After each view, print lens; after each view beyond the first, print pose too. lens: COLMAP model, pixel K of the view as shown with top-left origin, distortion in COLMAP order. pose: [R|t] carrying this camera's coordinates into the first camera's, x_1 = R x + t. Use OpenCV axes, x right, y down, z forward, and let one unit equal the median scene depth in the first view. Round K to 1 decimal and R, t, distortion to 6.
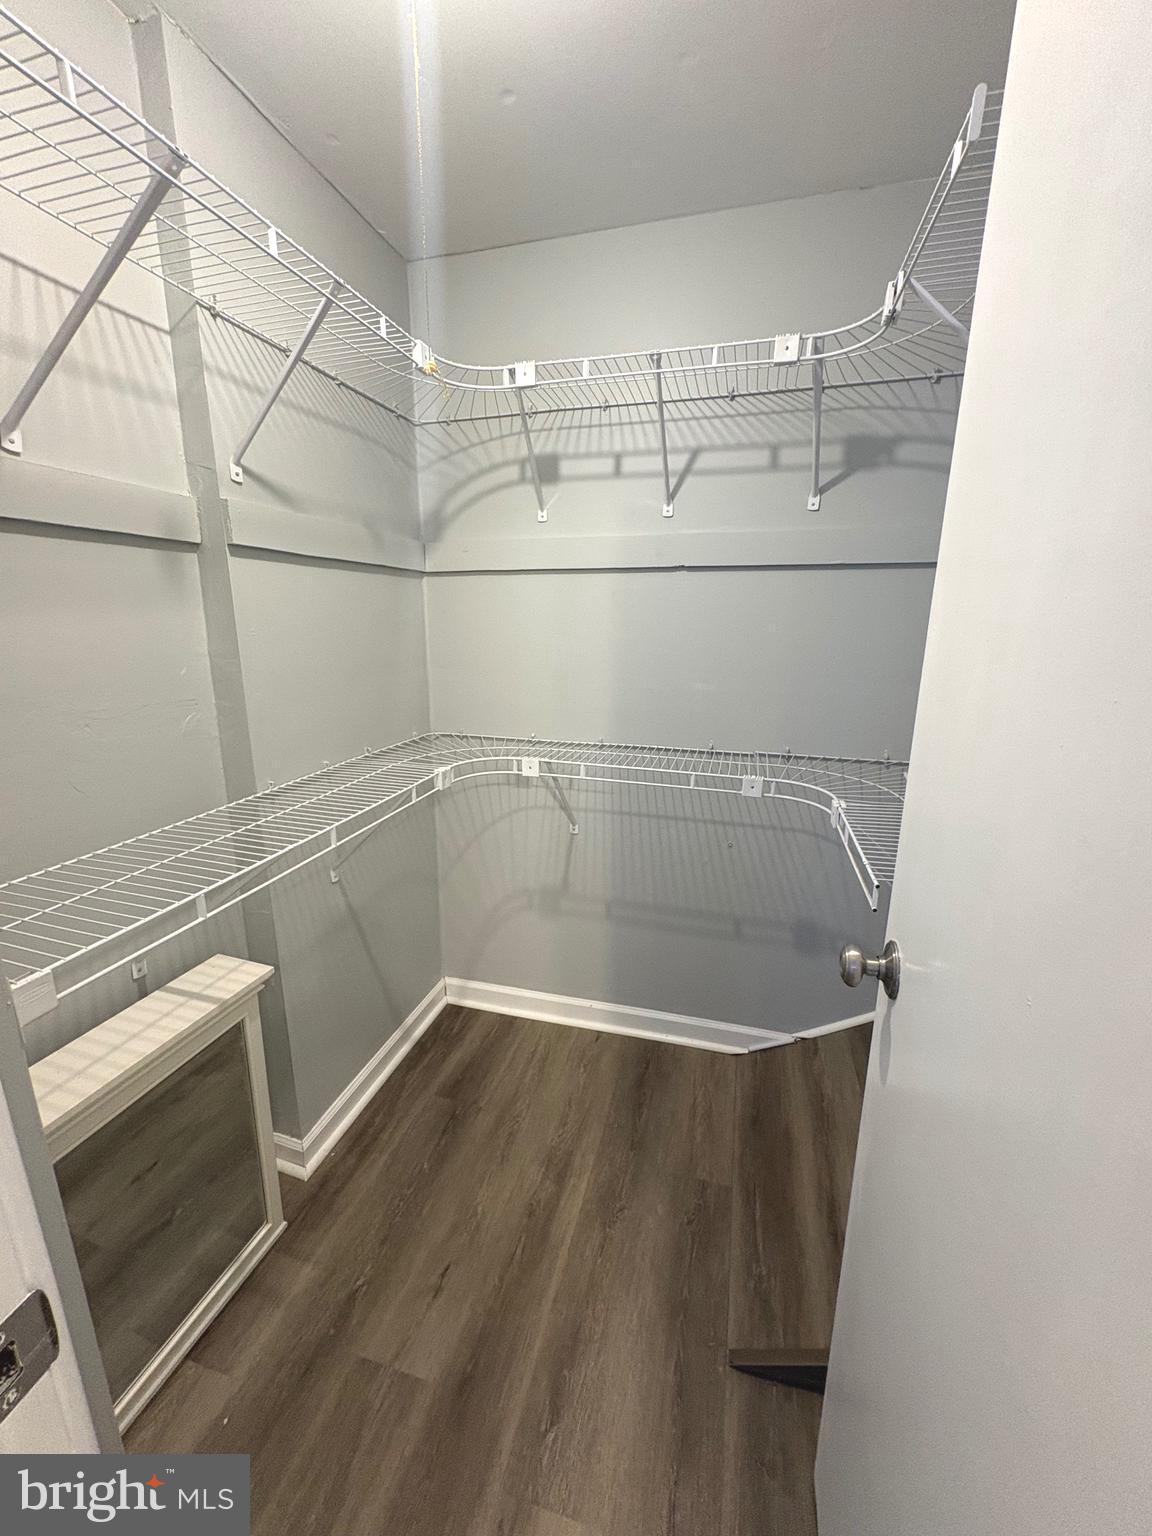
lens RADIAL K [[608.3, 0, 578.1], [0, 608.3, 770.9], [0, 0, 1]] dist [-0.000342, 0.000338]
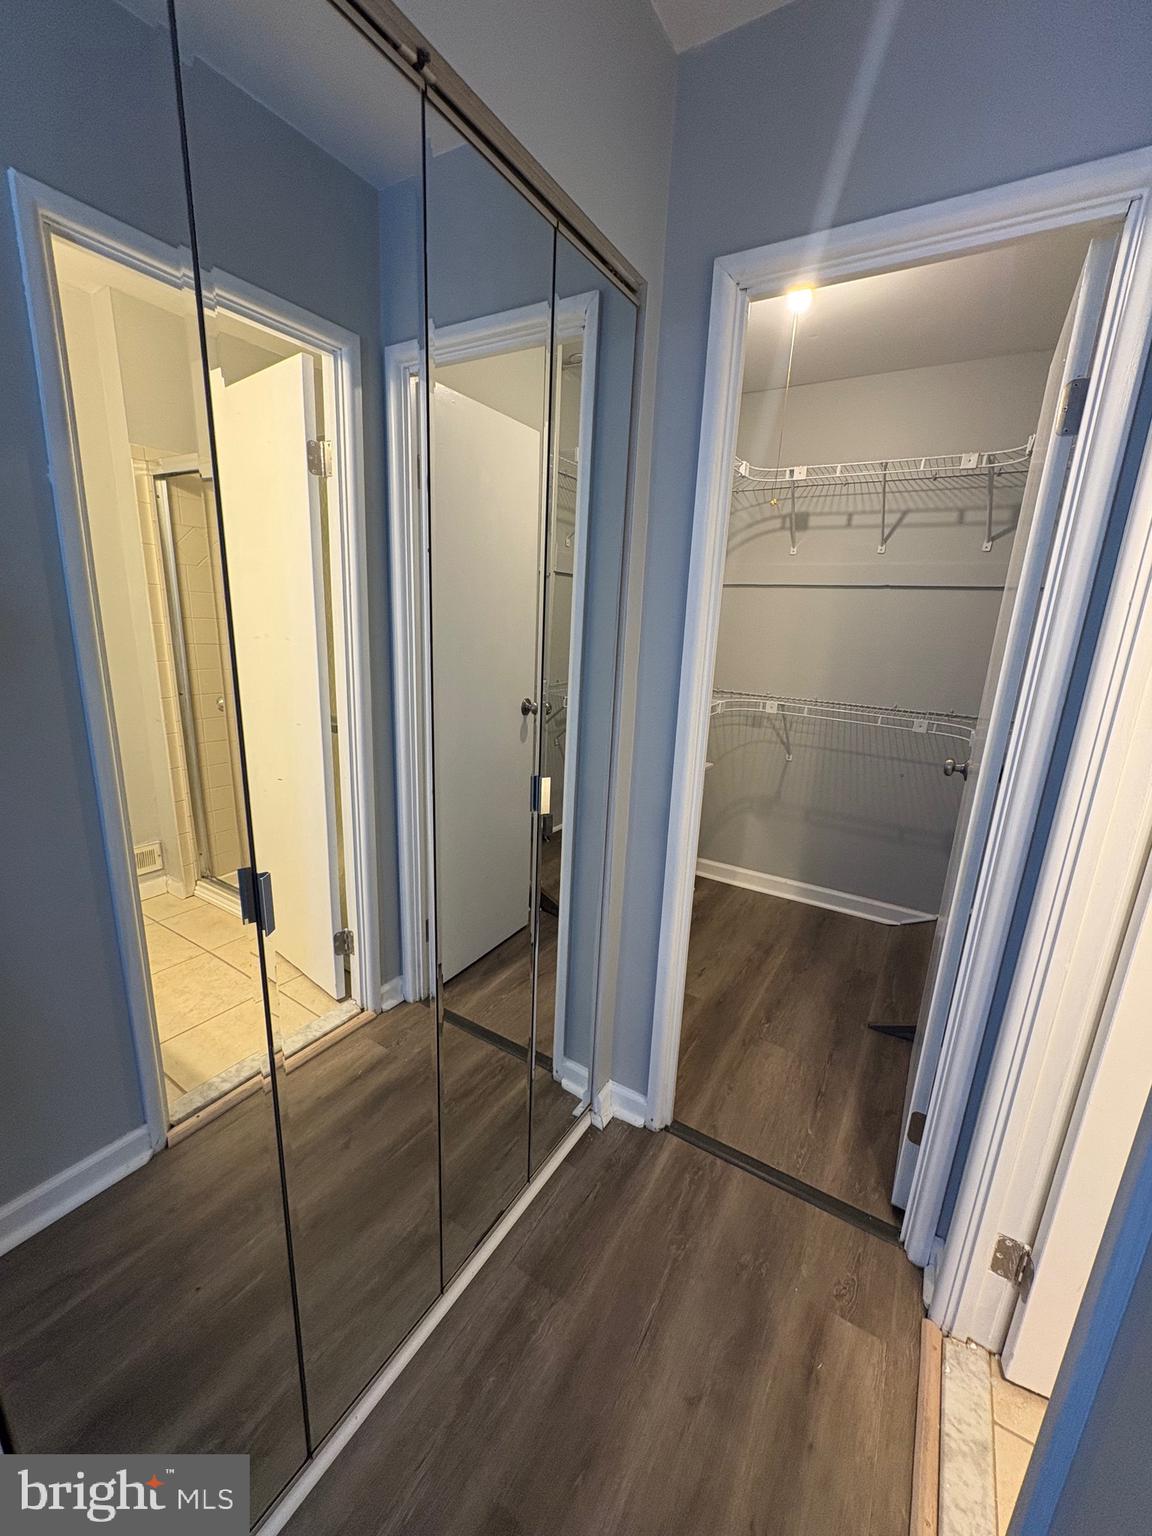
lens RADIAL K [[608.3, 0, 578.1], [0, 608.3, 770.9], [0, 0, 1]] dist [-0.000342, 0.000338]
pose [[0.958806, 0.103971, -0.264350, -0.126623], [-0.104098, 0.994474, 0.013567, 0.194729], [0.264300, 0.014510, 0.964331, -0.700156]]
